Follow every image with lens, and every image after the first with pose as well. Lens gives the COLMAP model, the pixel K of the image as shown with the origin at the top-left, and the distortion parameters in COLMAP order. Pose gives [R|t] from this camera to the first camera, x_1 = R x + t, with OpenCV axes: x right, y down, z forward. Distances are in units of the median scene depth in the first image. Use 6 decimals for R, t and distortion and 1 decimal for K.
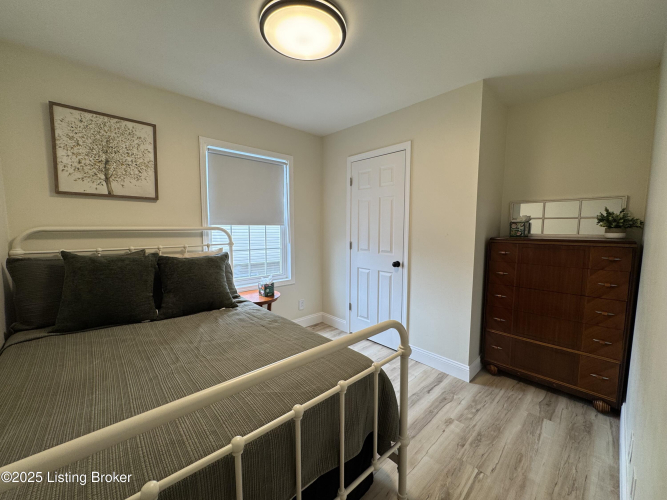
lens RADIAL K [[266.5, 0, 333.5], [0, 266.5, 250.0], [0, 0, 1]] dist [-0.001277, -0.000226]
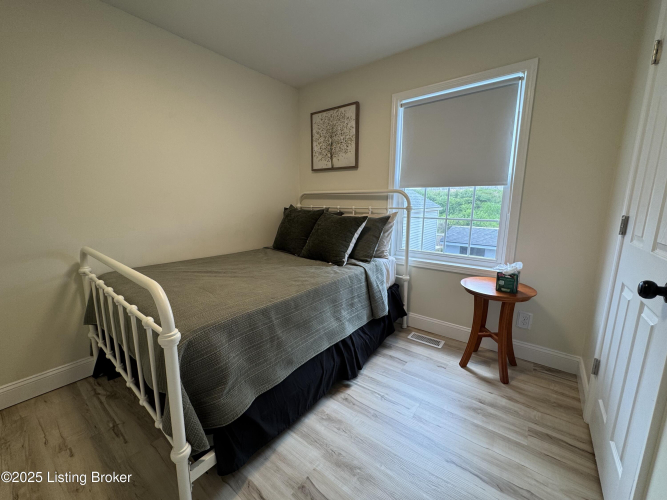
lens RADIAL K [[268.9, 0, 332.1], [0, 268.9, 246.7], [0, 0, 1]] dist [-0.000834, -0.000185]
pose [[0.168521, 0.154317, -0.973544, 0.583407], [-0.096015, 0.985542, 0.139599, 0.003061], [0.981011, 0.069950, 0.180901, 0.755626]]
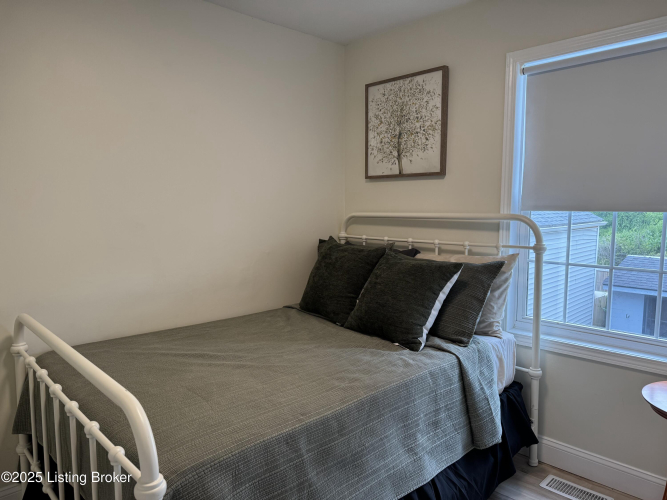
lens RADIAL K [[468.6, 0, 330.7], [0, 468.6, 249.7], [0, 0, 1]] dist [0.091261, -0.119357]
pose [[0.030240, 0.079027, -0.996414, 0.617324], [-0.095669, 0.992522, 0.075815, -0.063418], [0.994954, 0.093033, 0.037574, 0.733830]]
